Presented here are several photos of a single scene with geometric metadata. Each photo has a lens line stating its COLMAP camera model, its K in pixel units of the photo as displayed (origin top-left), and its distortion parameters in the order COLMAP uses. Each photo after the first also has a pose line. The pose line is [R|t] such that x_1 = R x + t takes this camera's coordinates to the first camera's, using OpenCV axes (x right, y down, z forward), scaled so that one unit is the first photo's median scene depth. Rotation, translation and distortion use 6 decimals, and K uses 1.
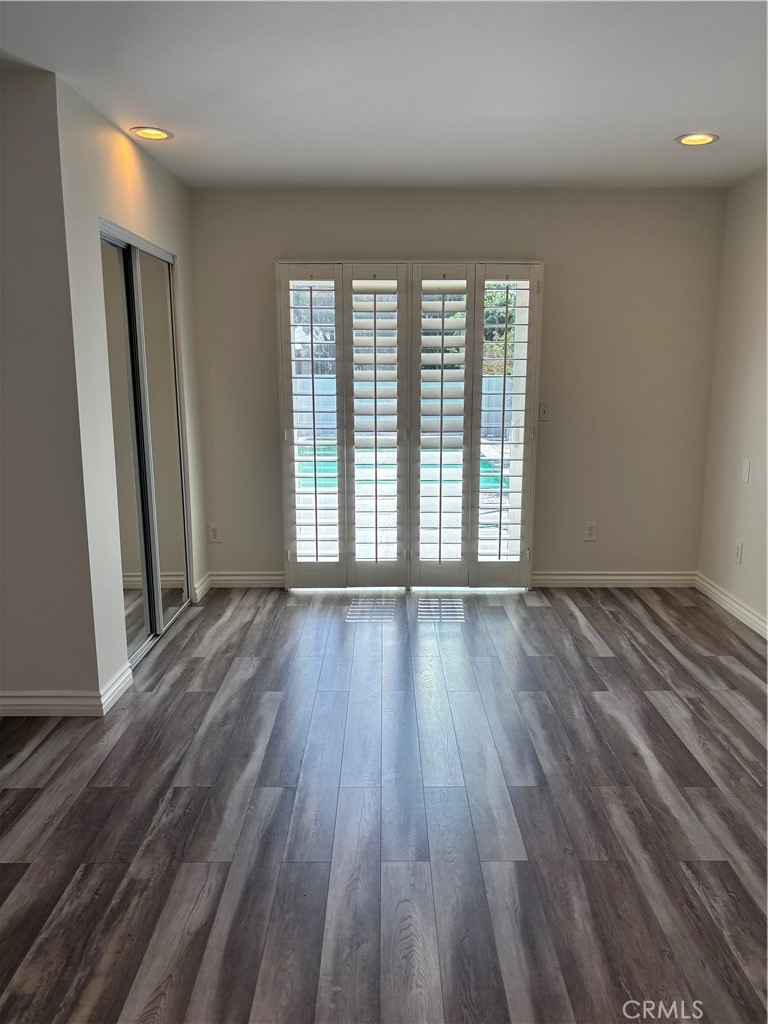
lens RADIAL K [[760.2, 0, 384.4], [0, 760.2, 518.7], [0, 0, 1]] dist [0.034237, -0.036696]
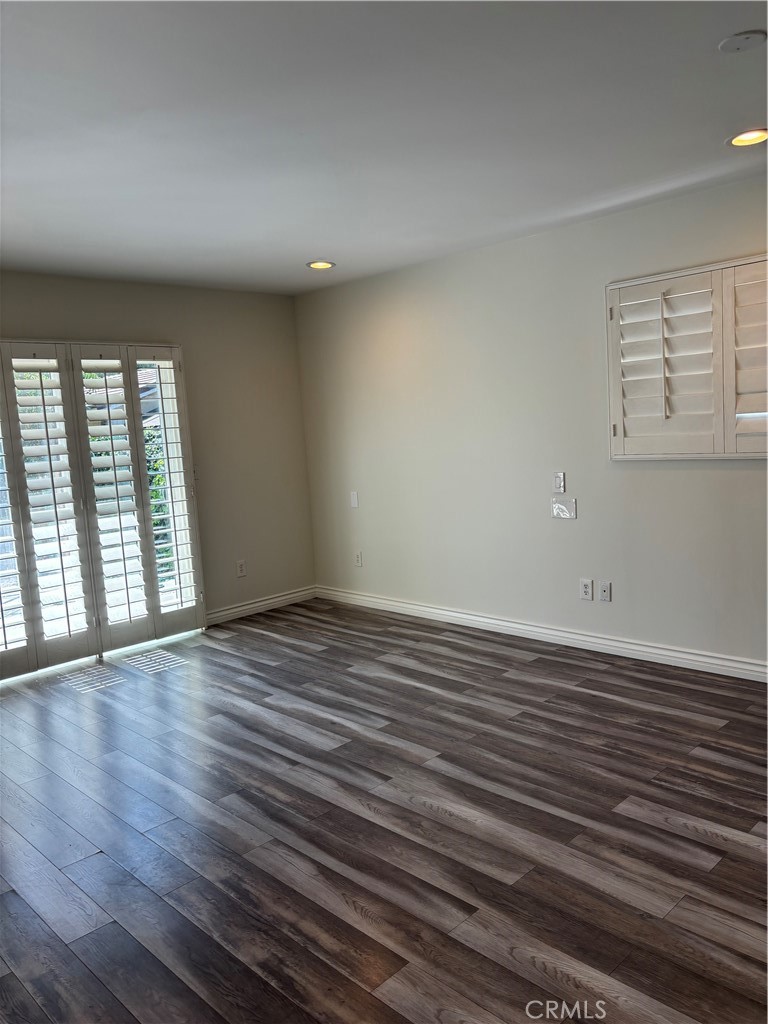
lens RADIAL K [[760.2, 0, 386.6], [0, 760.2, 504.0], [0, 0, 1]] dist [0.034237, -0.036696]
pose [[0.719110, -0.119924, 0.684470, -0.393419], [0.200132, 0.979003, -0.038732, 0.011116], [-0.665453, 0.164837, 0.728011, -0.026129]]
